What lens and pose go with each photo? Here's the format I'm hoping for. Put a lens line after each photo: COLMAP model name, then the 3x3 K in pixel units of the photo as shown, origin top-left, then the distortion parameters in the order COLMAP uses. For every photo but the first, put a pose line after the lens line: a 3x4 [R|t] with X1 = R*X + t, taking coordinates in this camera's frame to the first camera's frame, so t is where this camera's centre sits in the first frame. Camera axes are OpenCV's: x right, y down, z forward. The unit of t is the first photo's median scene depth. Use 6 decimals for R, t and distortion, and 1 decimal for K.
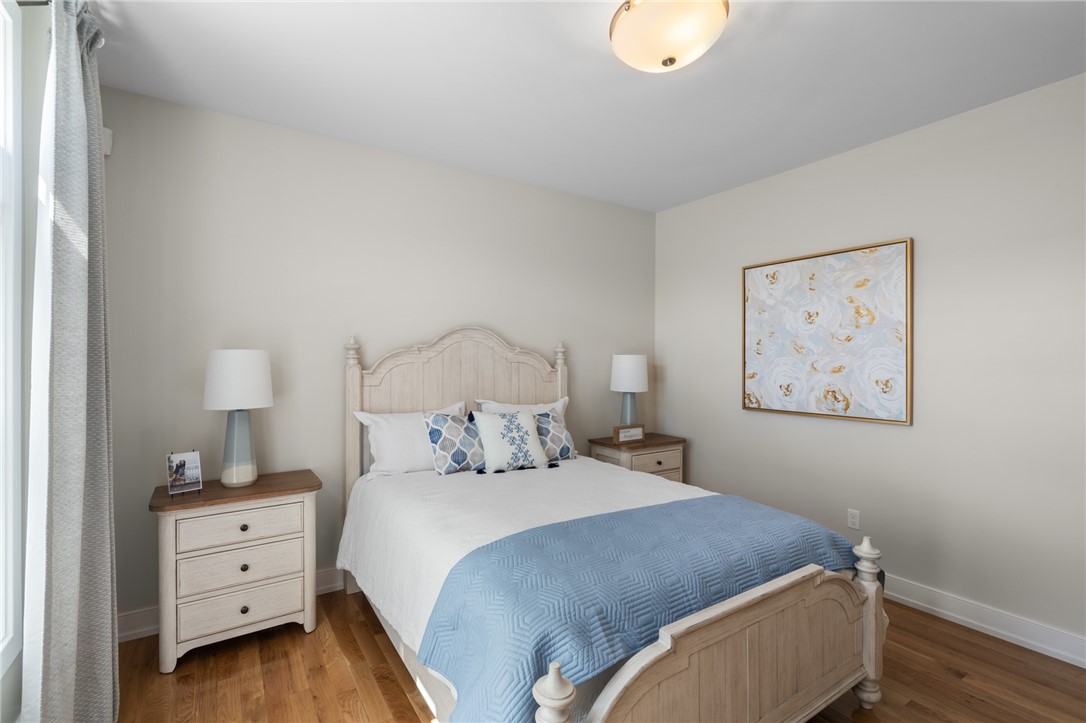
lens RADIAL K [[491.7, 0, 538.8], [0, 491.7, 362.0], [0, 0, 1]] dist [-0.002861, 0.001075]
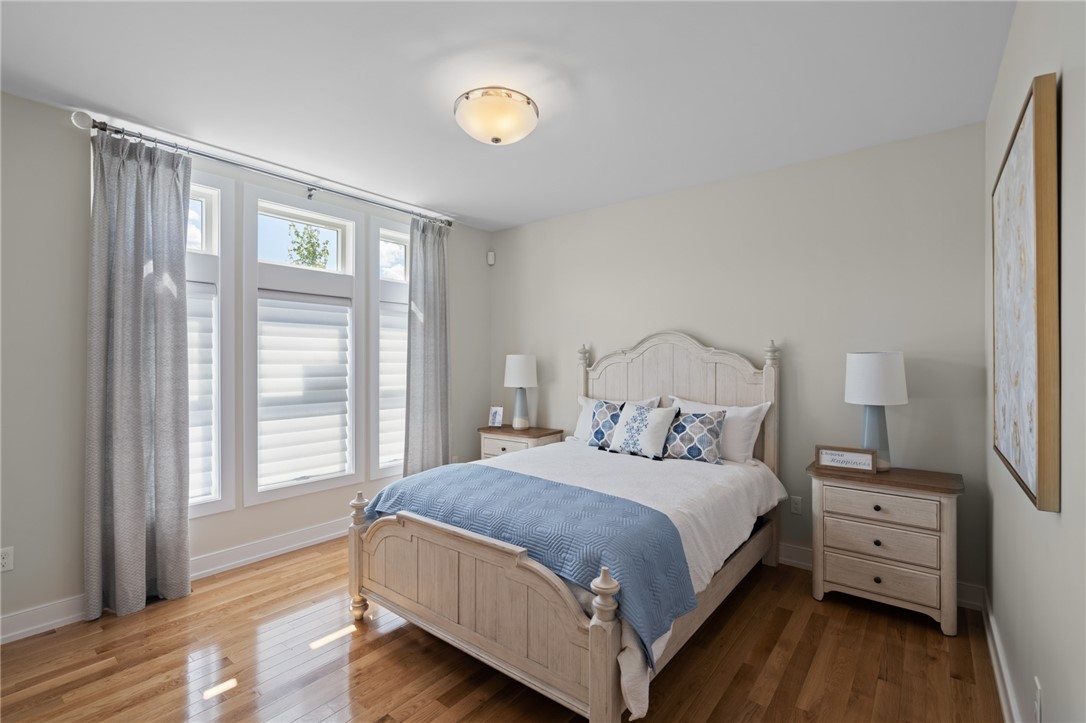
lens RADIAL K [[492.3, 0, 540.5], [0, 492.3, 365.6], [0, 0, 1]] dist [-0.002814, 0.000648]
pose [[0.304075, -0.002650, -0.952644, 0.928363], [-0.015436, 0.999851, -0.007709, 0.019342], [0.952523, 0.017049, 0.303989, 0.407488]]
